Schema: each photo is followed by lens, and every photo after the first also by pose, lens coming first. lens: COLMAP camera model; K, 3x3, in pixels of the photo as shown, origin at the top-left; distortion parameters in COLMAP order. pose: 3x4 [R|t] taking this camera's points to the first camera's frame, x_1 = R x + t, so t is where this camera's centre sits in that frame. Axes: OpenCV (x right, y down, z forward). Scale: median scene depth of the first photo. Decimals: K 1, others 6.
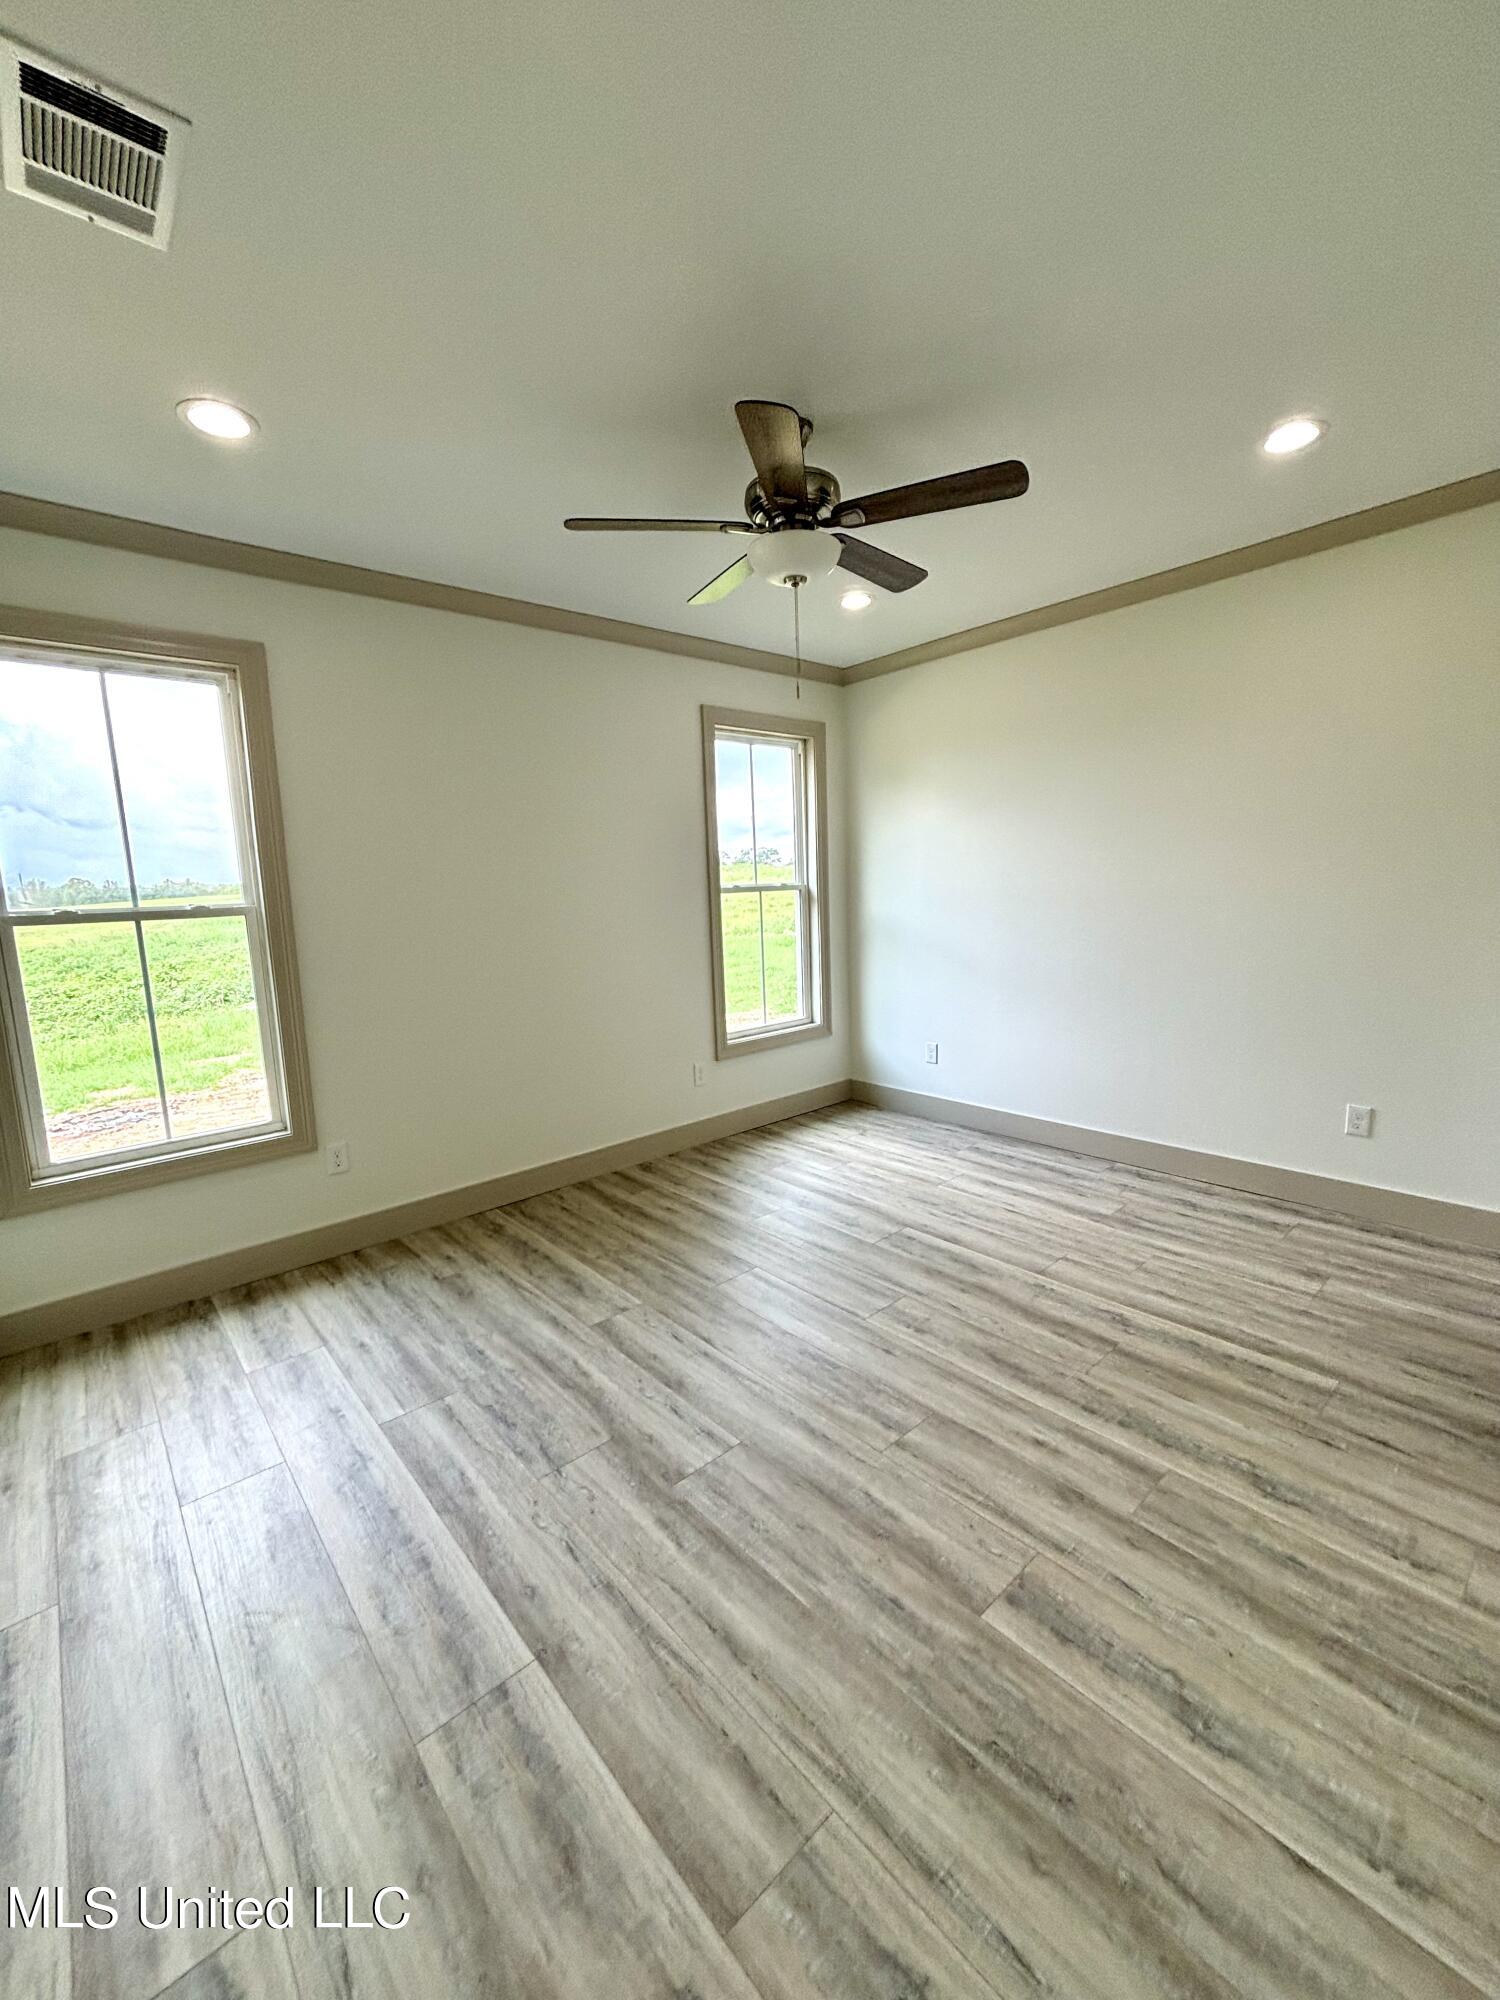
lens RADIAL K [[815.3, 0, 767.0], [0, 815.3, 997.2], [0, 0, 1]] dist [0.008457, -0.000624]
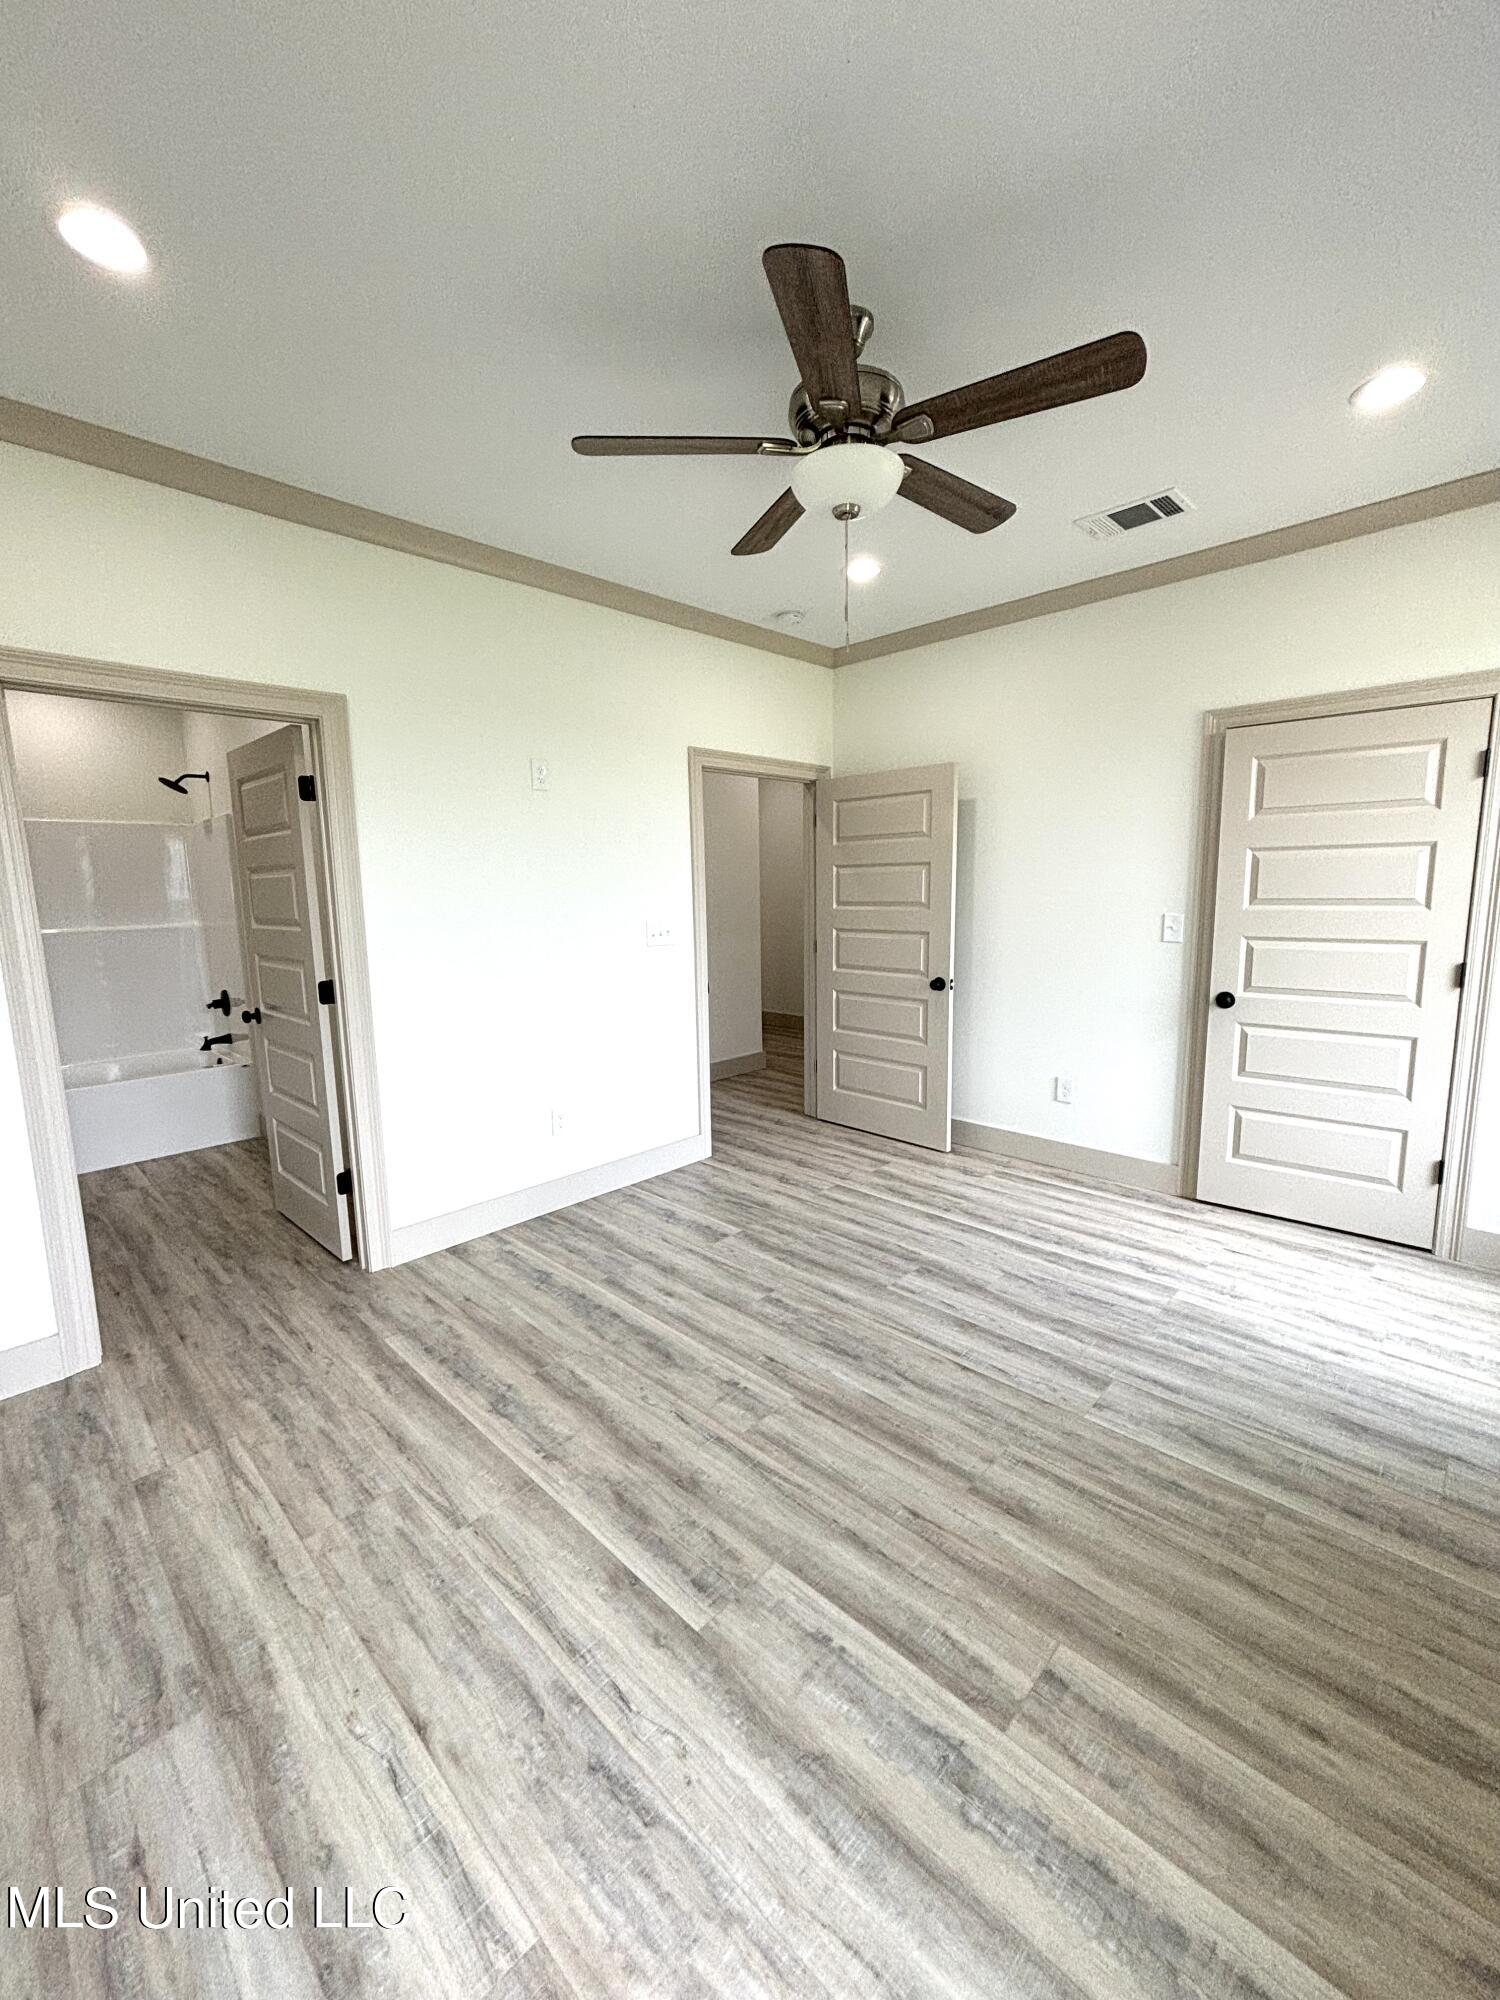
lens RADIAL K [[815.3, 0, 757.9], [0, 815.3, 992.6], [0, 0, 1]] dist [0.008457, -0.000624]
pose [[-0.996211, 0.065328, -0.057415, 0.198629], [0.047764, 0.962636, 0.266551, -0.263392], [0.072683, 0.262799, -0.962109, 1.901904]]
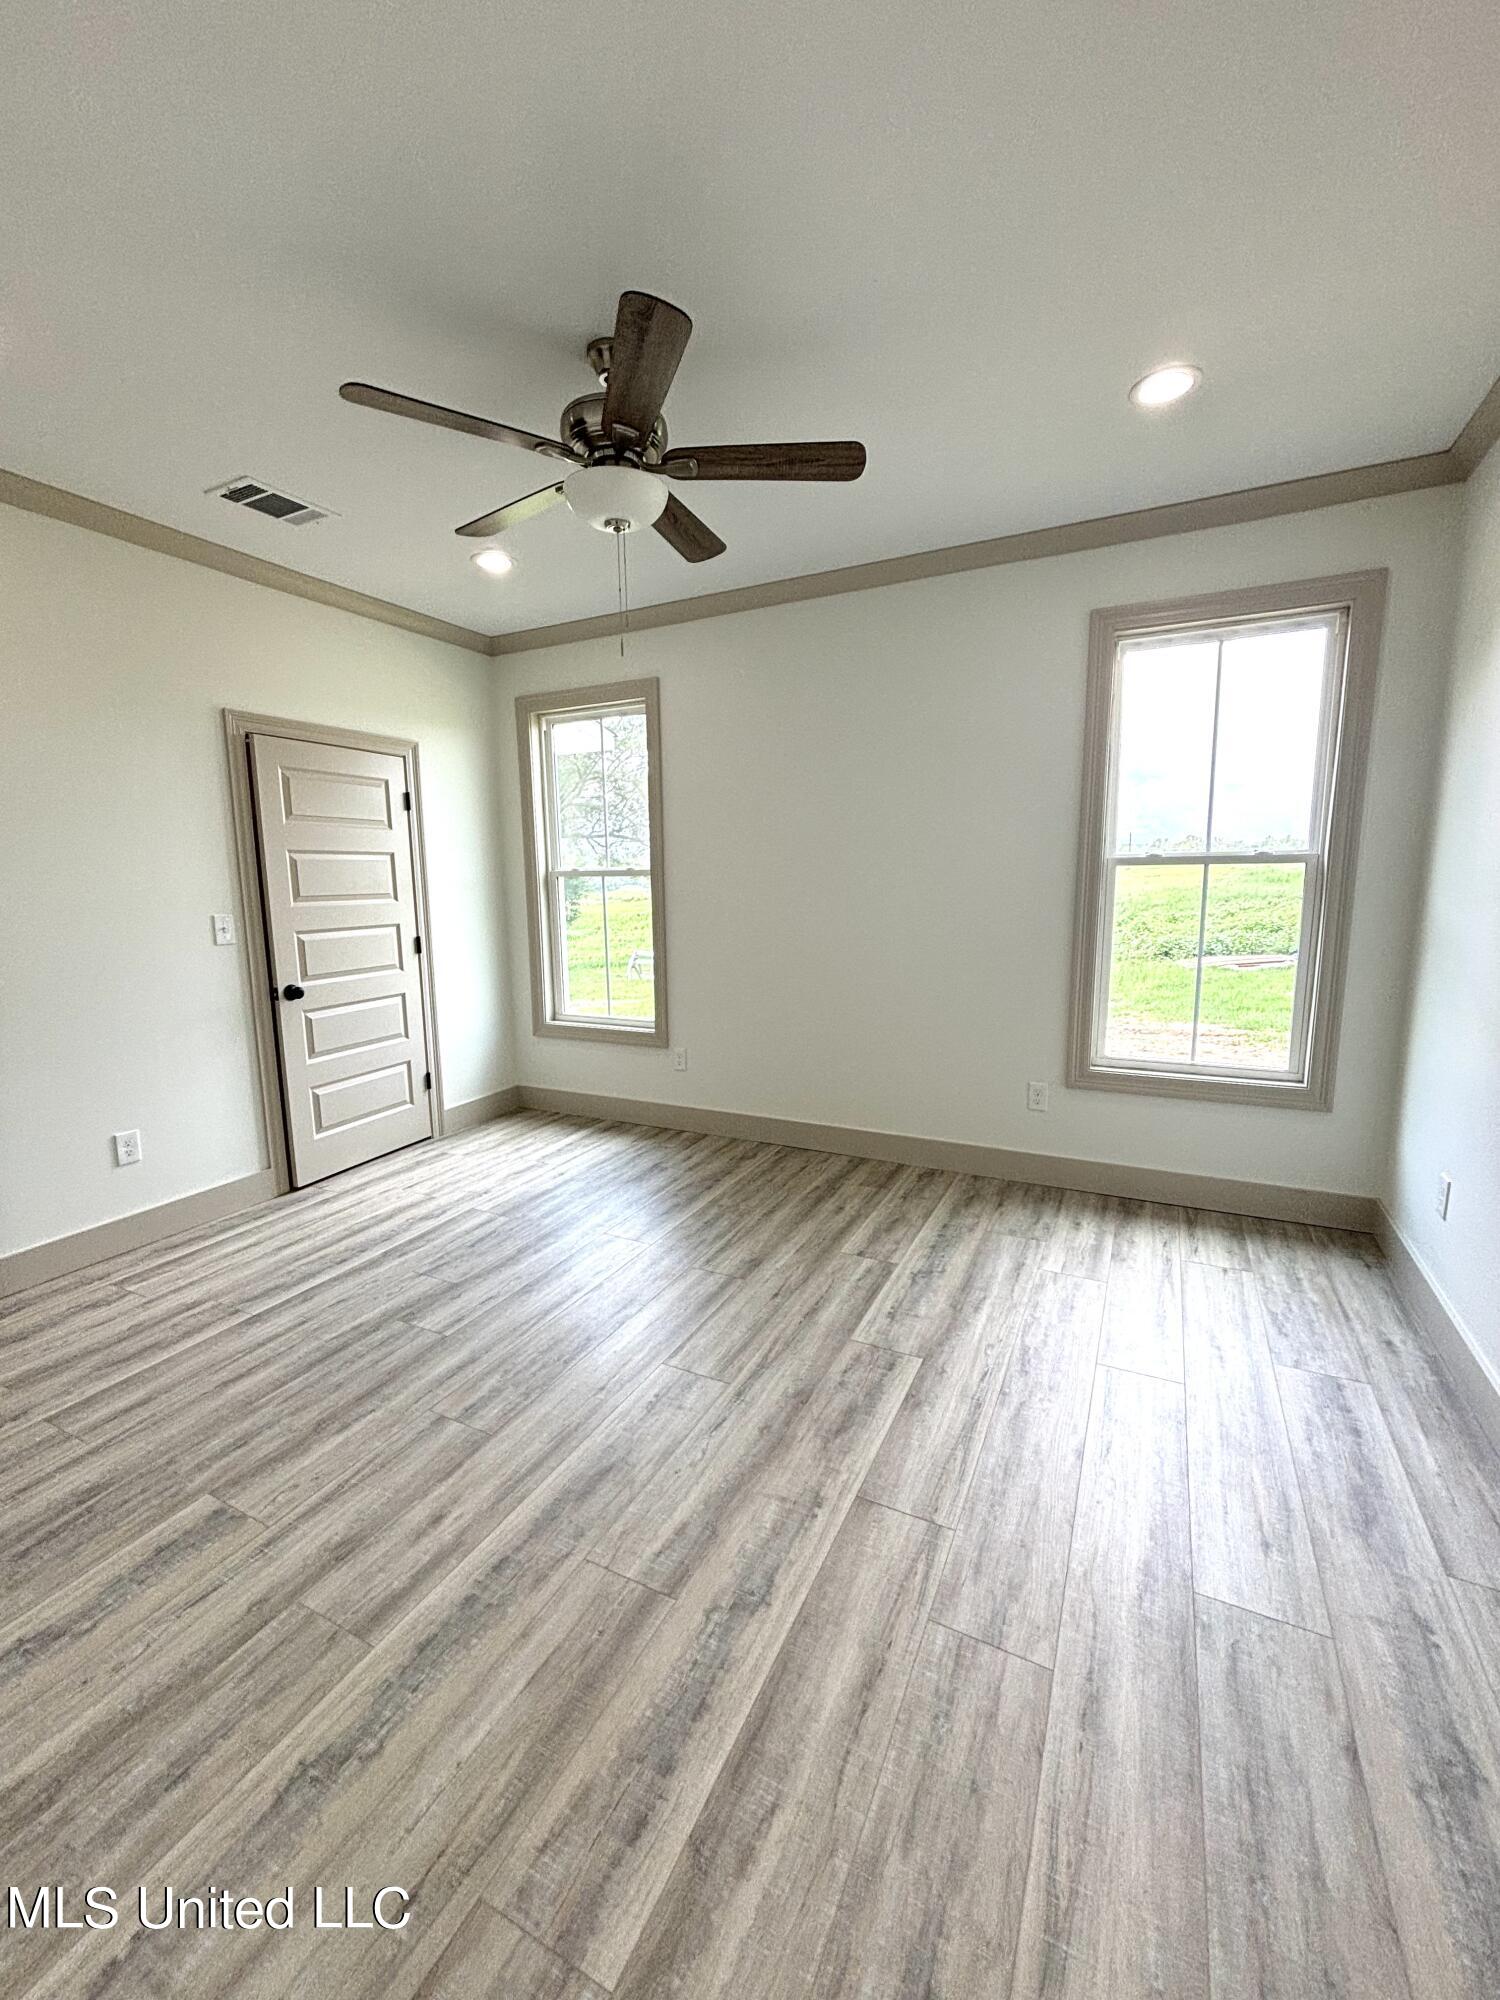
lens RADIAL K [[815.3, 0, 741.7], [0, 815.3, 1002.0], [0, 0, 1]] dist [0.008457, -0.000624]
pose [[0.353295, 0.179131, -0.918202, 0.988339], [-0.123744, 0.981821, 0.143929, -0.137285], [0.927292, 0.062773, 0.369039, 0.817026]]
